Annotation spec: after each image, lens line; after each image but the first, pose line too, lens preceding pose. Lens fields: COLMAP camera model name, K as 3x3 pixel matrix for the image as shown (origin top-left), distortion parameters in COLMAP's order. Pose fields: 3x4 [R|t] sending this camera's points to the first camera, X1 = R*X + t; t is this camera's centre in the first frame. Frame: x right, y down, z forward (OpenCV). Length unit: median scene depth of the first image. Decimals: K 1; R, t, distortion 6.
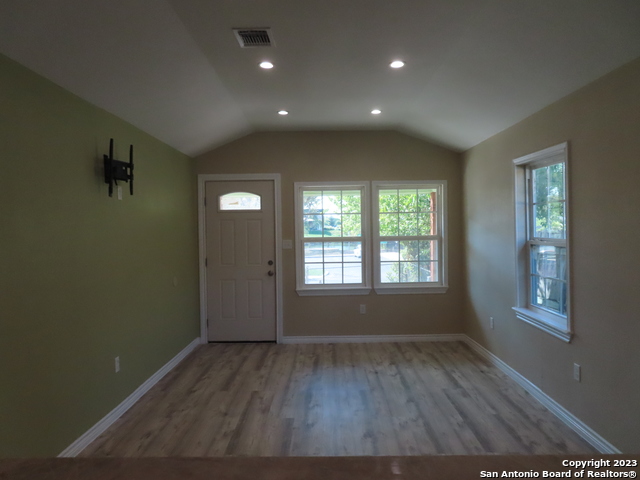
lens RADIAL K [[455.5, 0, 320.0], [0, 455.5, 240.0], [0, 0, 1]] dist [-0.001099, -0.002442]
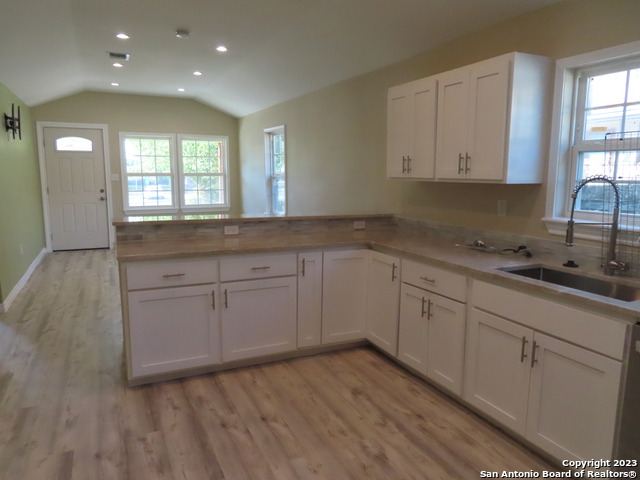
lens RADIAL K [[455.5, 0, 320.0], [0, 455.5, 240.0], [0, 0, 1]] dist [-0.001099, -0.002442]
pose [[0.898074, -0.046574, 0.437371, -0.125990], [-0.007519, 0.992607, 0.121139, 0.025811], [-0.439780, -0.112081, 0.891085, -0.520866]]
